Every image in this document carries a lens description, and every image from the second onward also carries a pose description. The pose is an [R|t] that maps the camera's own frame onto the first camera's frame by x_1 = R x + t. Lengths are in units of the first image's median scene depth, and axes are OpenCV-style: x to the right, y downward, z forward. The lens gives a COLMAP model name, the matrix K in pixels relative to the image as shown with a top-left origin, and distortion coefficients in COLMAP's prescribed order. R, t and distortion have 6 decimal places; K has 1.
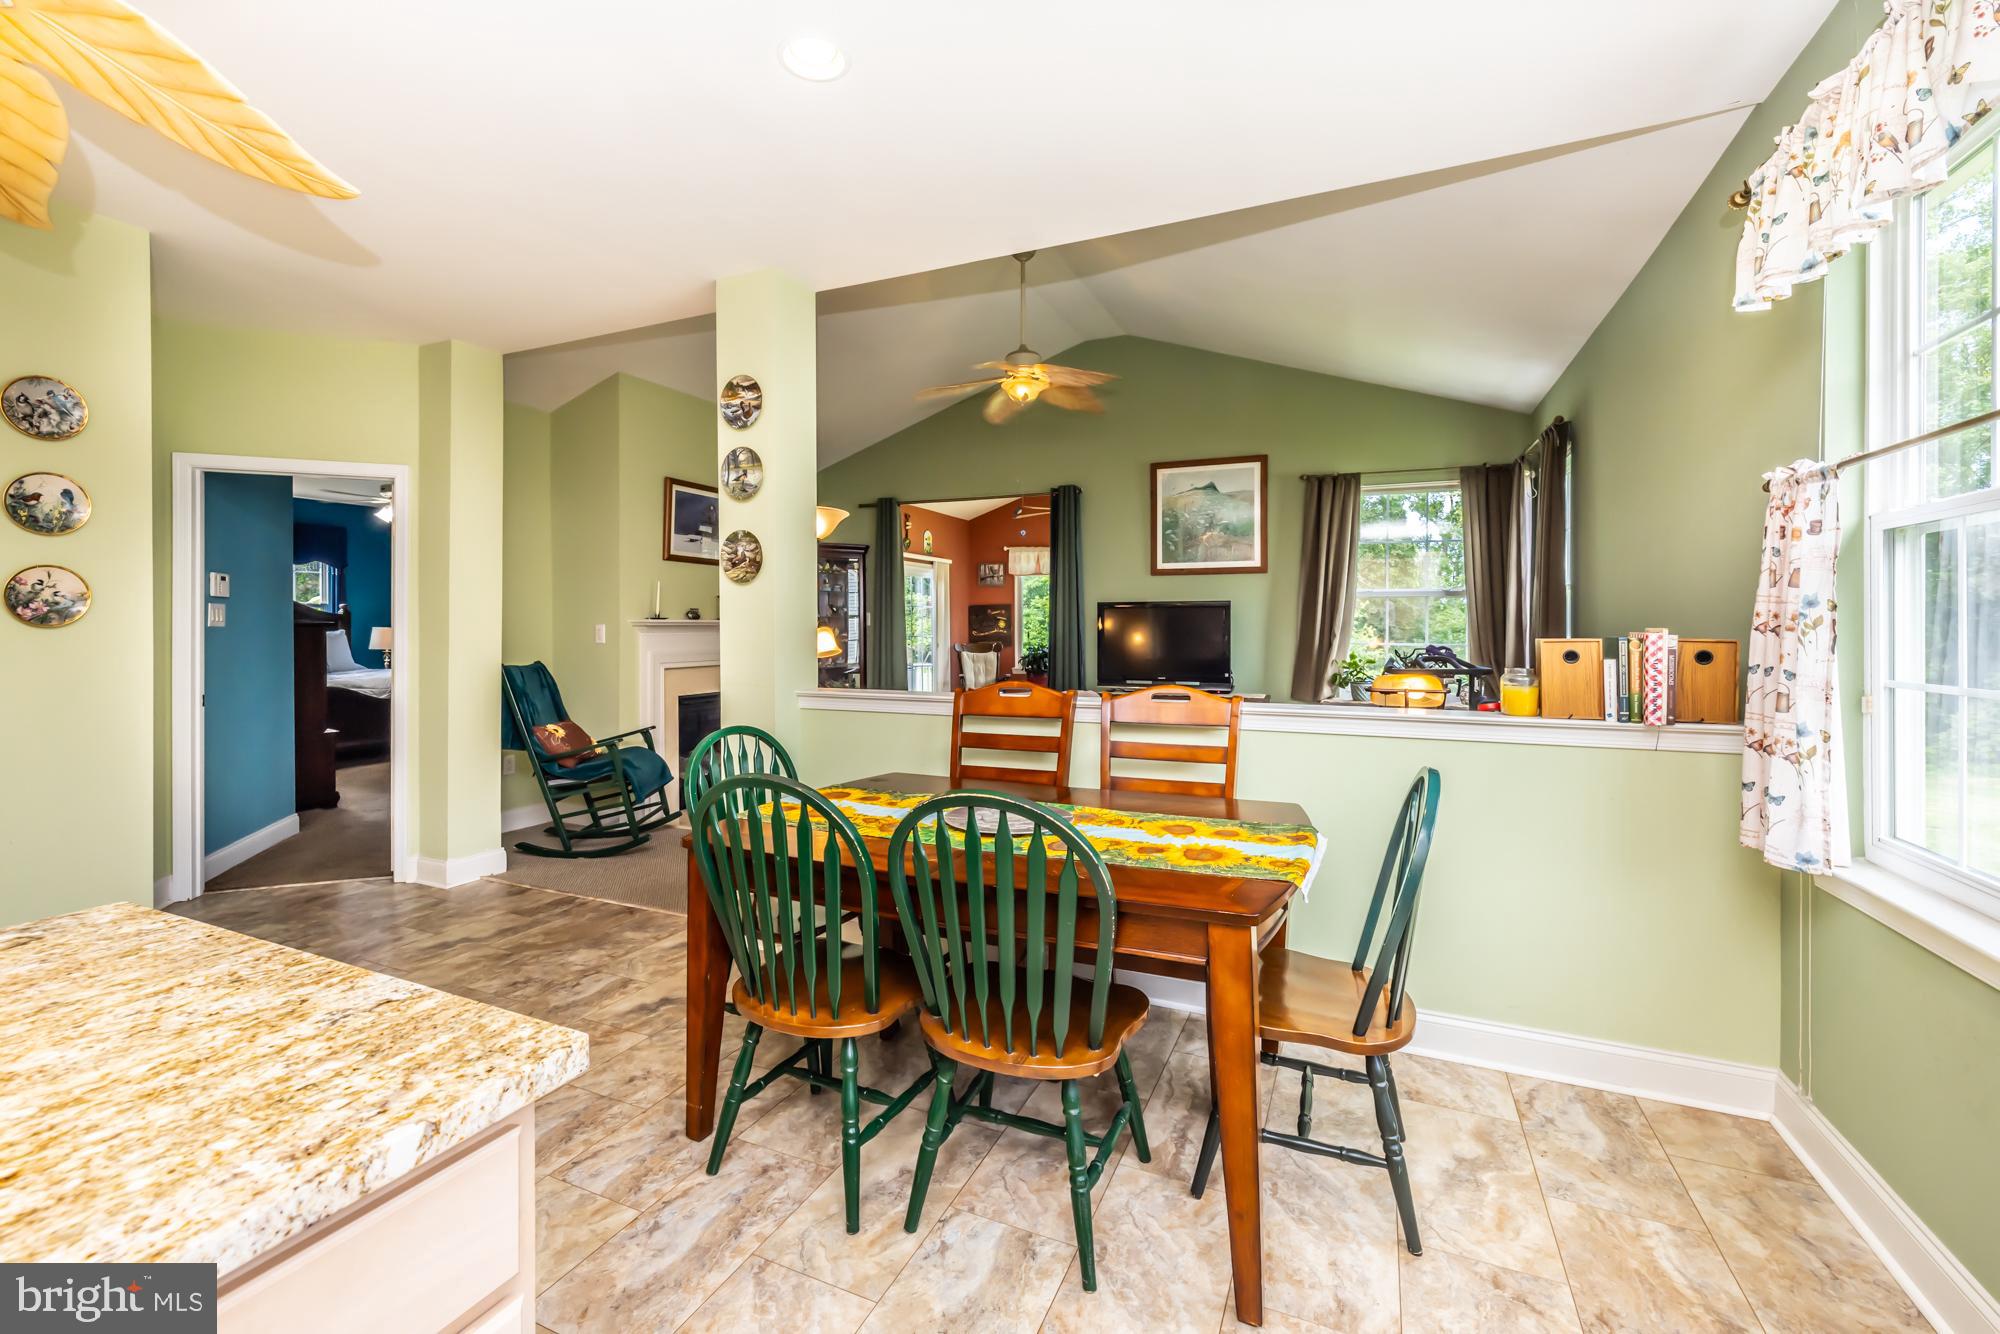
lens RADIAL K [[849.0, 0, 986.2], [0, 849.0, 627.1], [0, 0, 1]] dist [-0.000029, -0.000228]
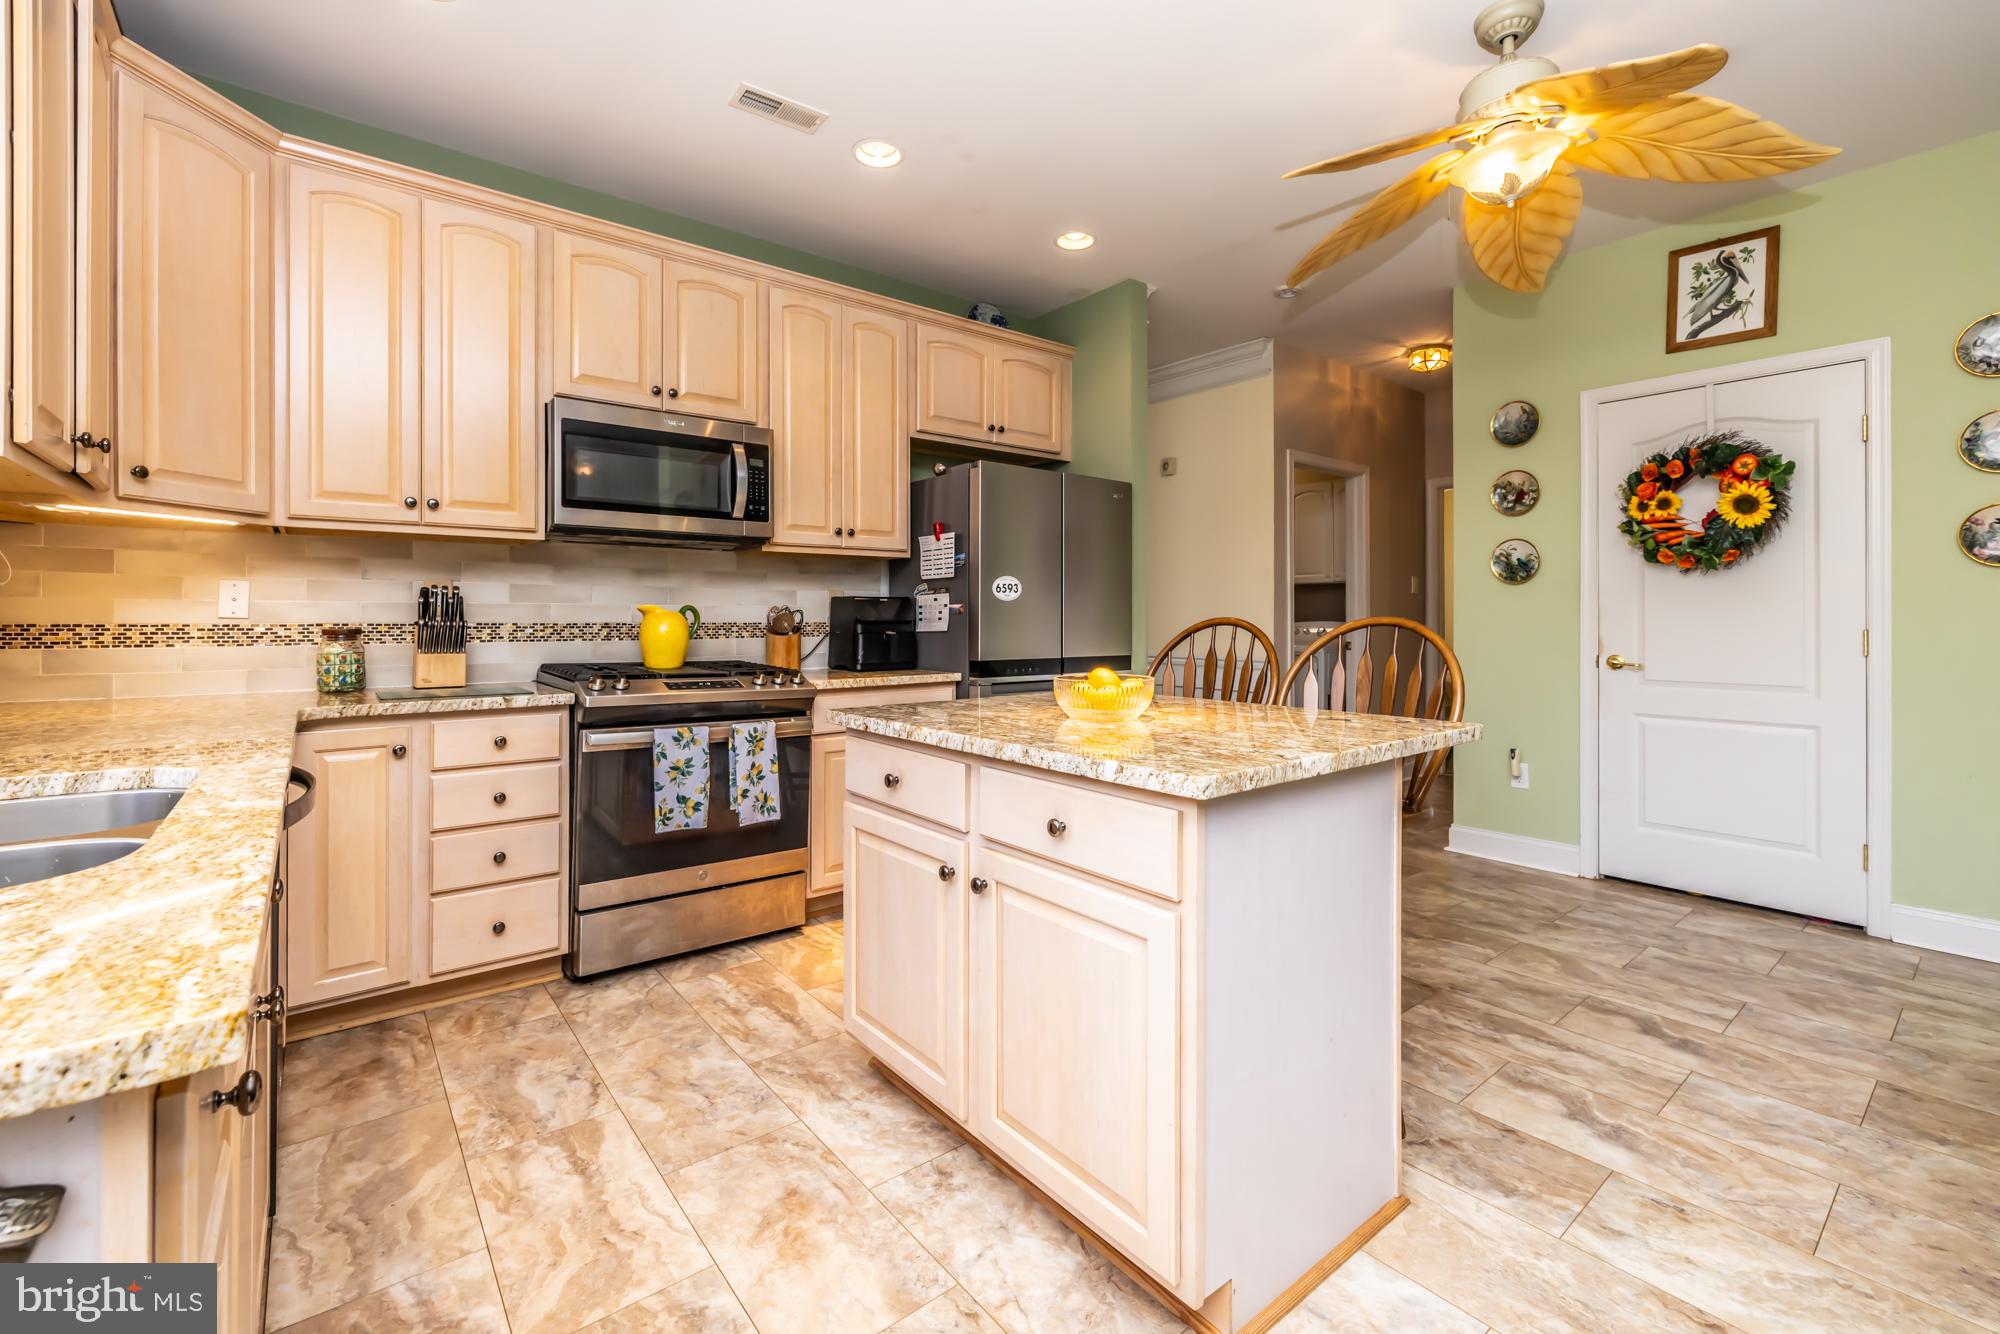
lens RADIAL K [[849.0, 0, 996.7], [0, 849.0, 621.8], [0, 0, 1]] dist [-0.000029, -0.000228]
pose [[-0.445060, 0.005501, -0.895484, 0.263366], [0.001278, 0.999984, 0.005507, 0.052021], [0.895500, 0.001306, -0.445060, 0.353227]]
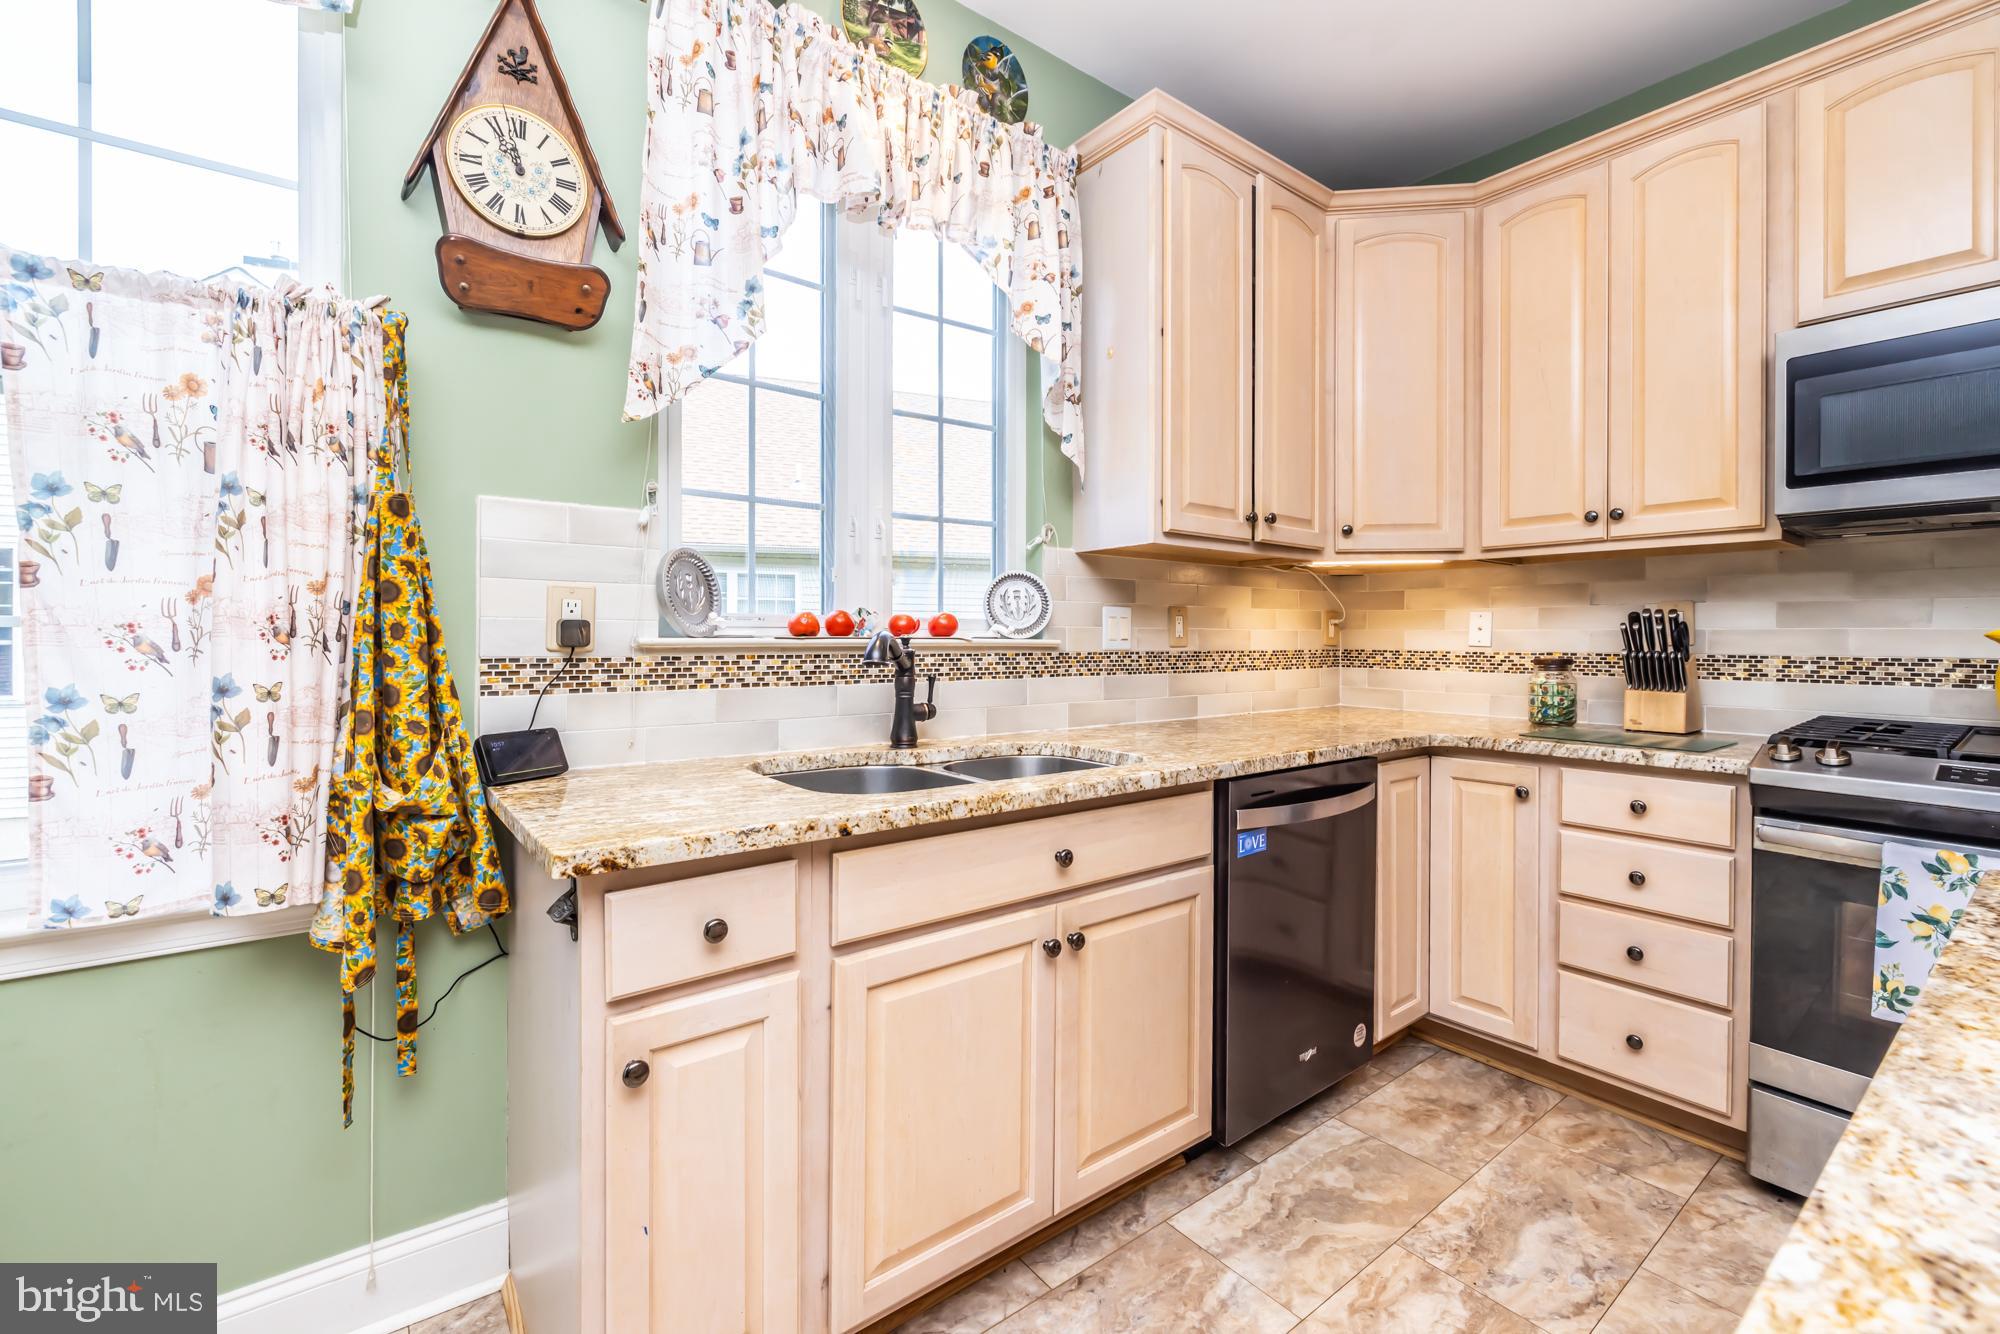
lens RADIAL K [[849.0, 0, 997.6], [0, 849.0, 643.4], [0, 0, 1]] dist [-0.000029, -0.000228]
pose [[-0.885434, -0.006212, 0.464724, -0.104298], [-0.004387, 0.999978, 0.005009, 0.046842], [-0.464745, 0.002397, -0.885441, 0.355348]]
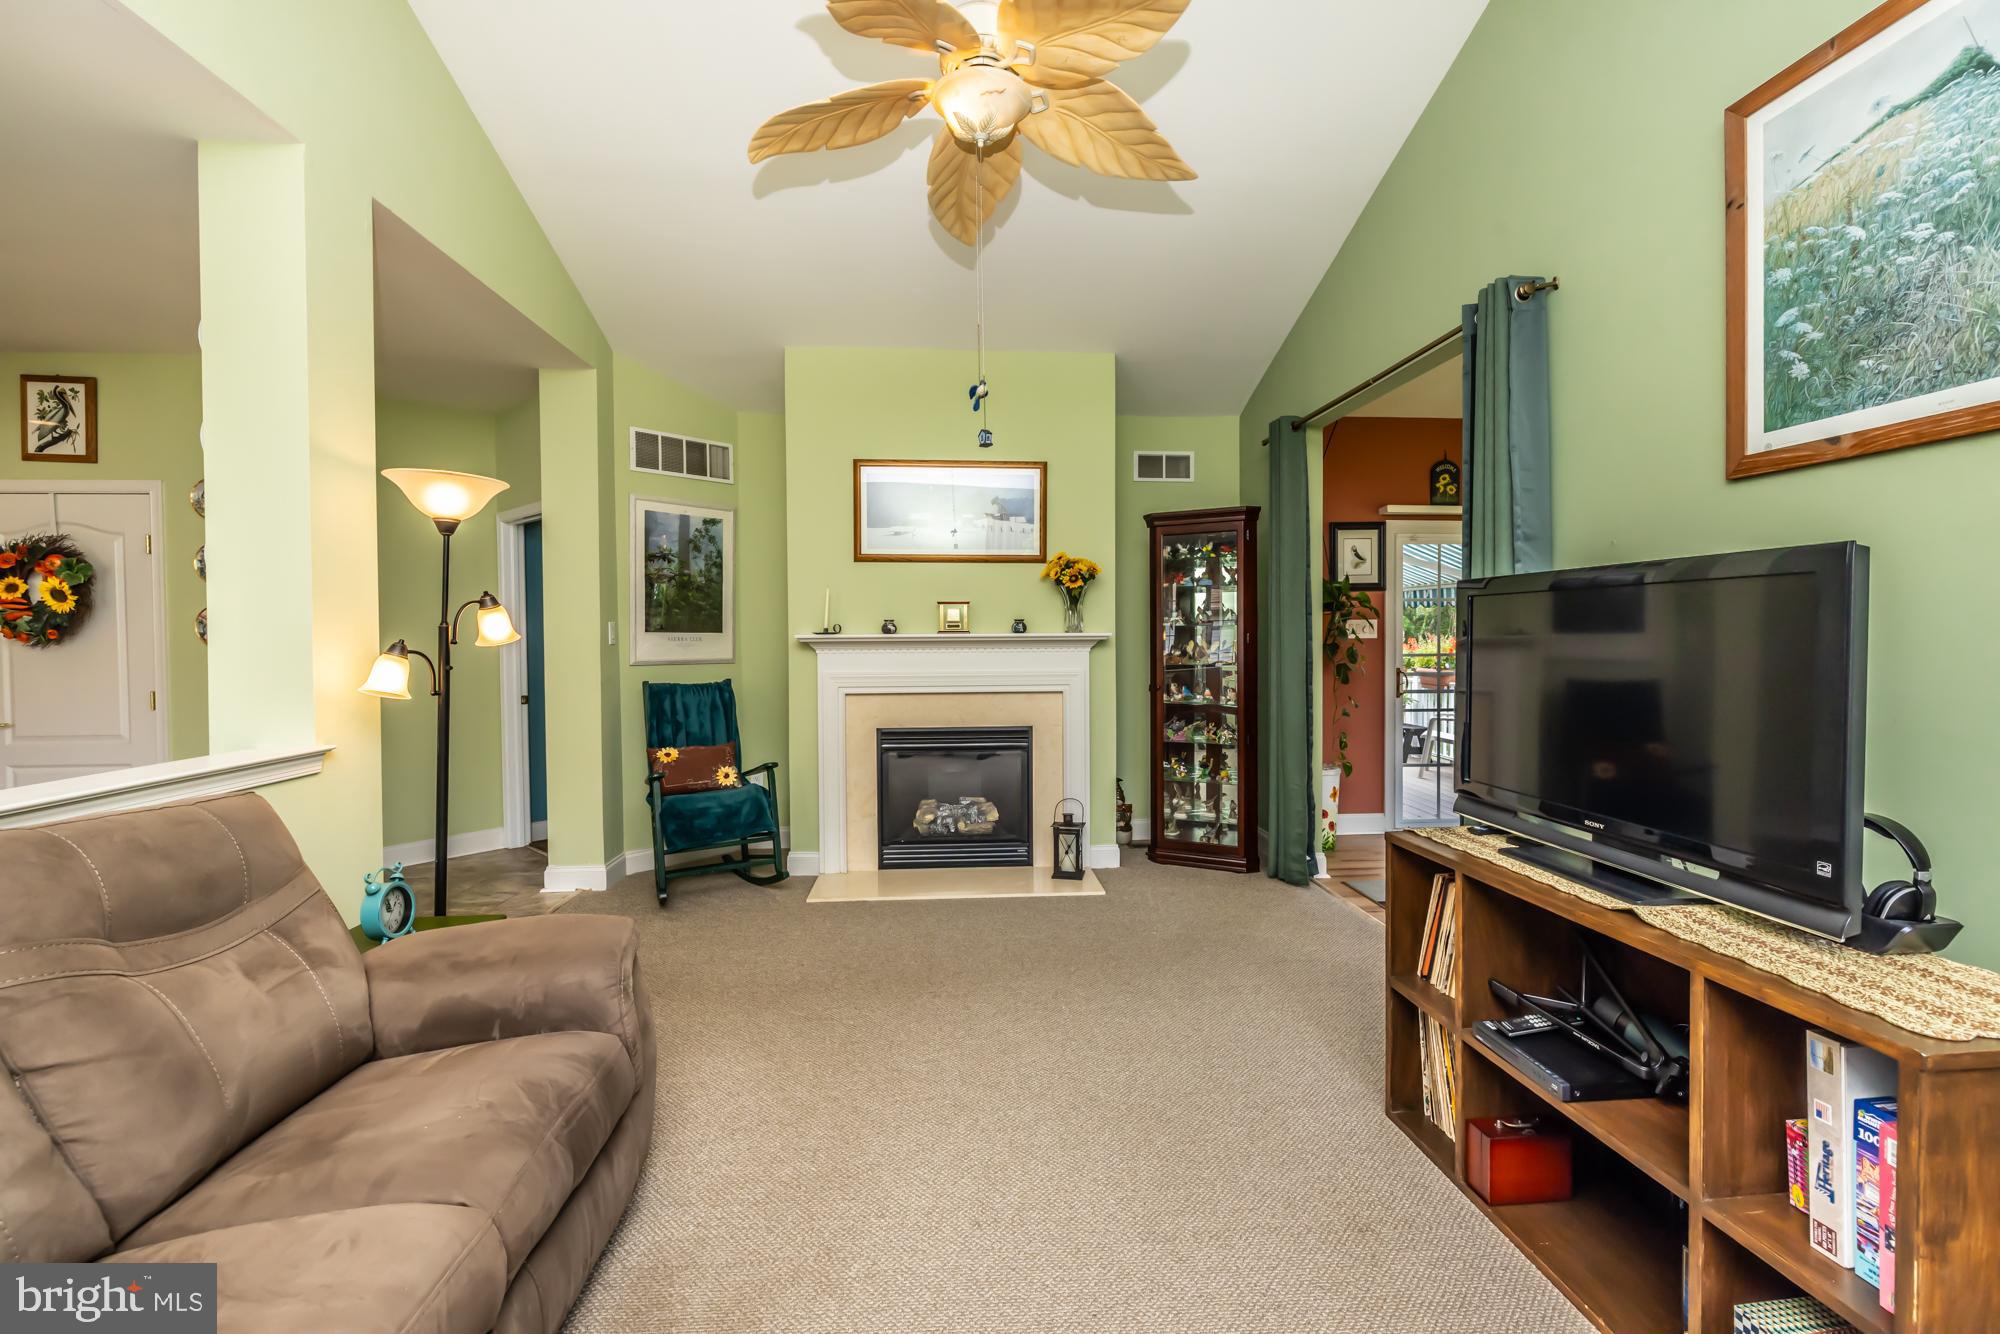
lens RADIAL K [[849.0, 0, 996.5], [0, 849.0, 659.5], [0, 0, 1]] dist [-0.000029, -0.000228]
pose [[0.477752, 0.004439, -0.878484, 0.504015], [0.008874, 0.999912, 0.009879, 0.033140], [0.878450, -0.012516, 0.477670, 0.848355]]
